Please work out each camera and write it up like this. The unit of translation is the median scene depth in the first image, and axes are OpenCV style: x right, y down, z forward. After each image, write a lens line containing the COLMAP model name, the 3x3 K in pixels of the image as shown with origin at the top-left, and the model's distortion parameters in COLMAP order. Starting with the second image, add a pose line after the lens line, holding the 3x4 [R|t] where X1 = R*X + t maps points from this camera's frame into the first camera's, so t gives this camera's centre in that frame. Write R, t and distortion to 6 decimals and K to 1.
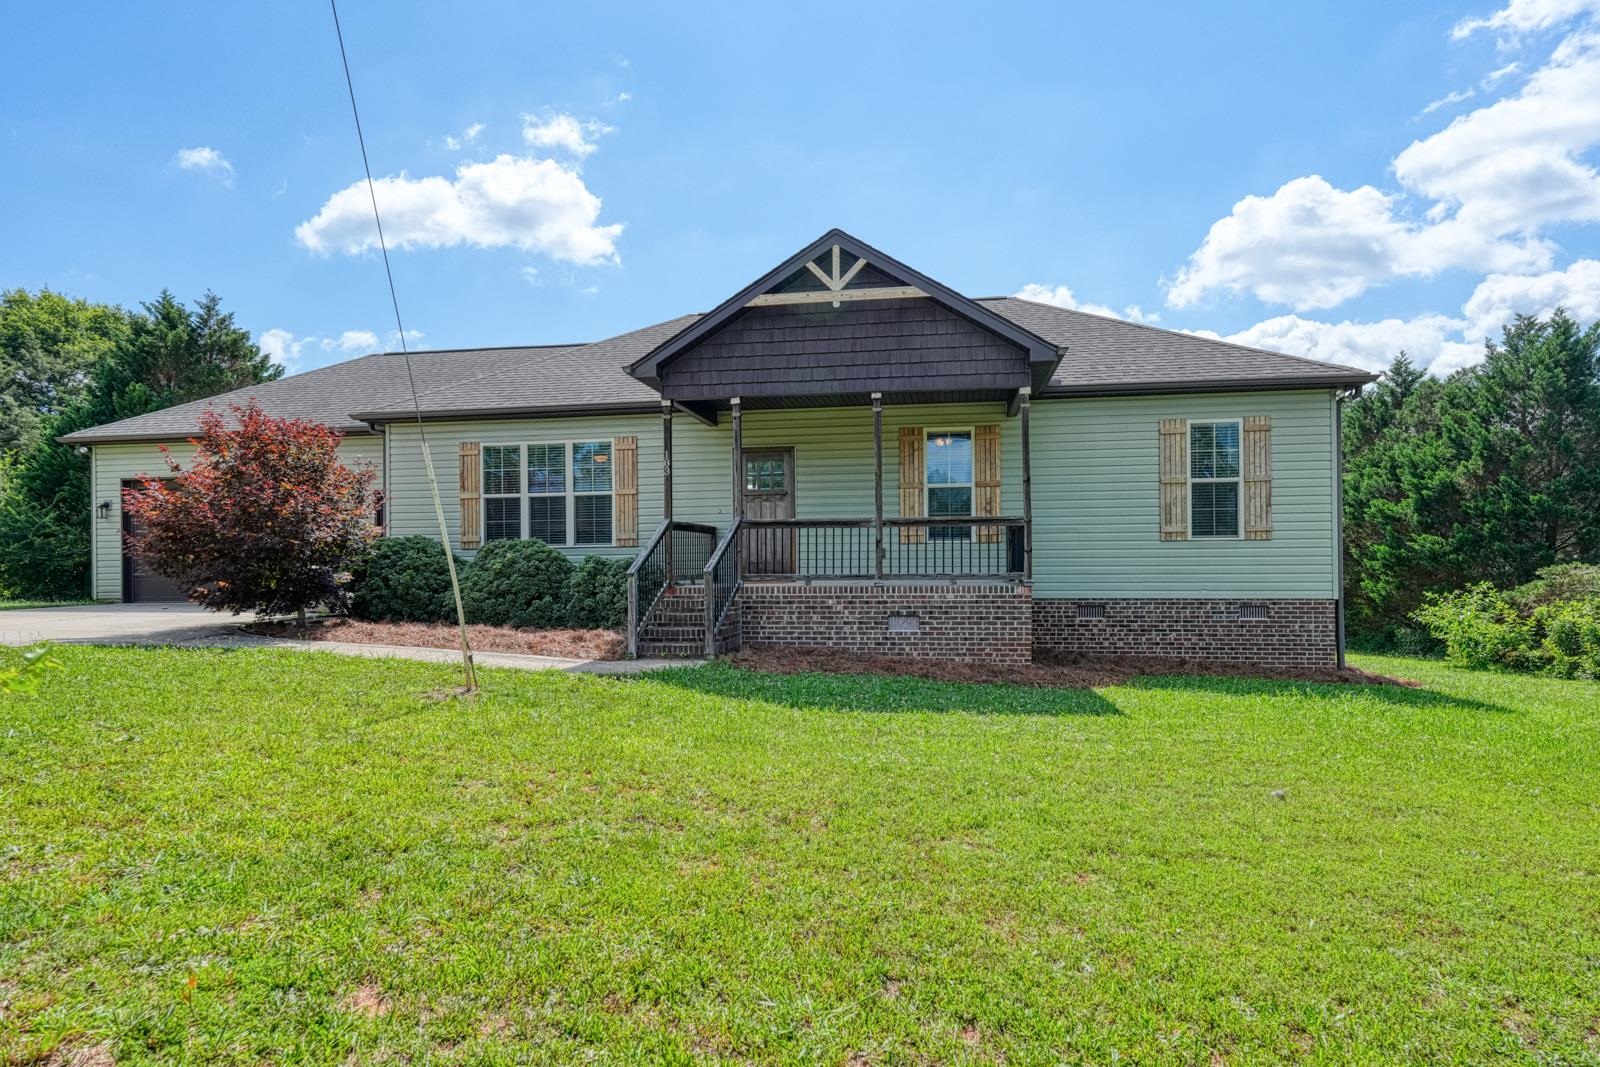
lens RADIAL K [[864.3, 0, 800.0], [0, 864.3, 533.5], [0, 0, 1]] dist [-0.002310, 0.000156]
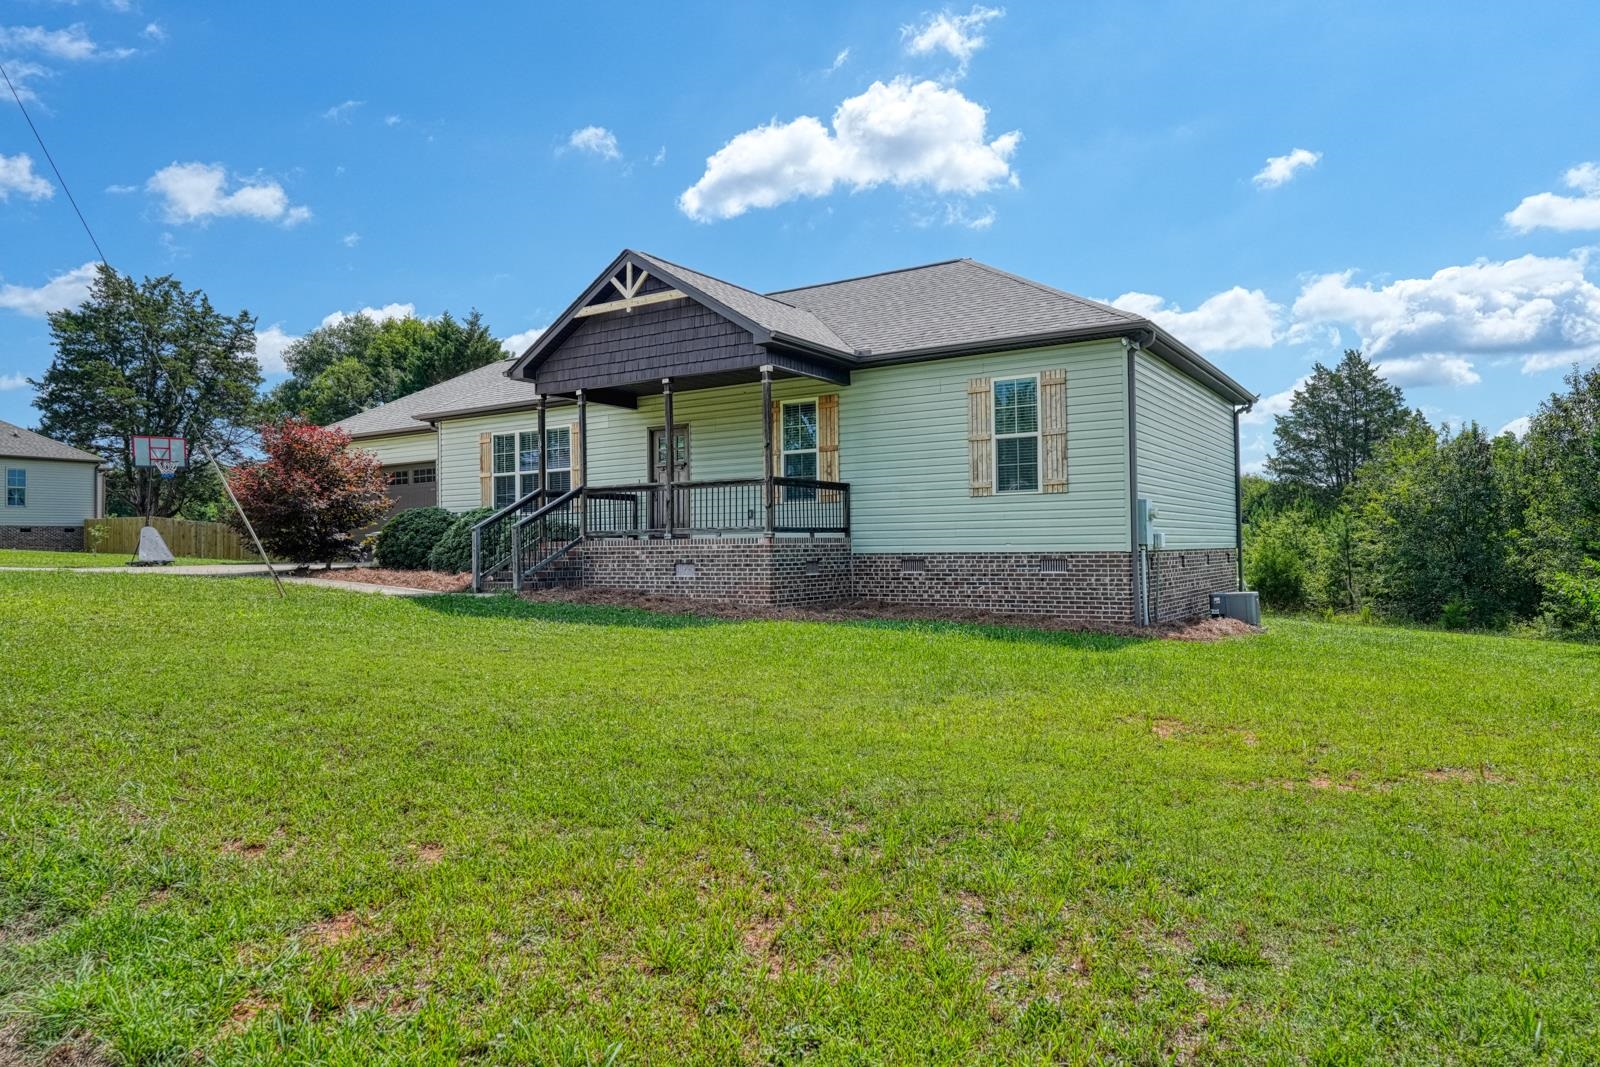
lens RADIAL K [[1053.1, 0, 800.0], [0, 1053.1, 533.5], [0, 0, 1]] dist [-0.005705, -0.000191]
pose [[0.911174, -0.010472, -0.411888, 0.745055], [0.018329, 0.999718, 0.015130, 0.029334], [0.411614, -0.021336, 0.911109, -0.230128]]
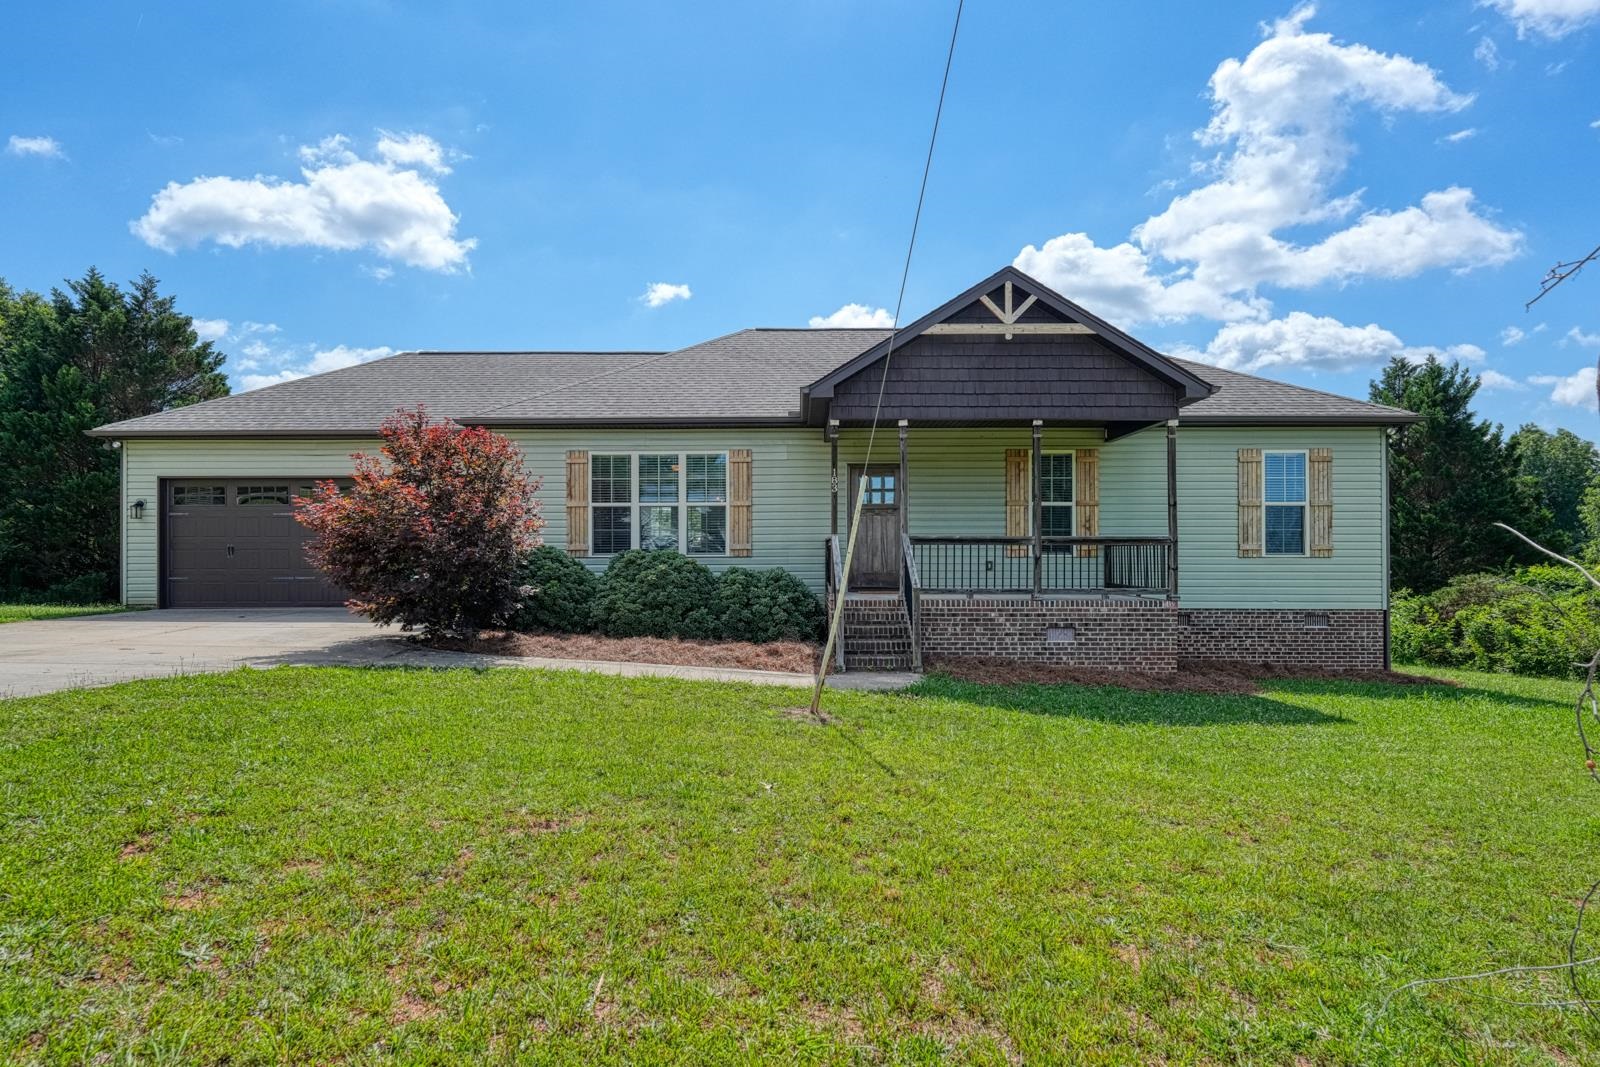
lens RADIAL K [[820.9, 0, 774.2], [0, 820.9, 527.4], [0, 0, 1]] dist [0.000458, 0.000184]
pose [[0.990183, 0.013421, 0.139134, -0.325356], [-0.013222, 0.999910, -0.002350, -0.019534], [-0.139153, 0.000487, 0.990271, 0.029334]]
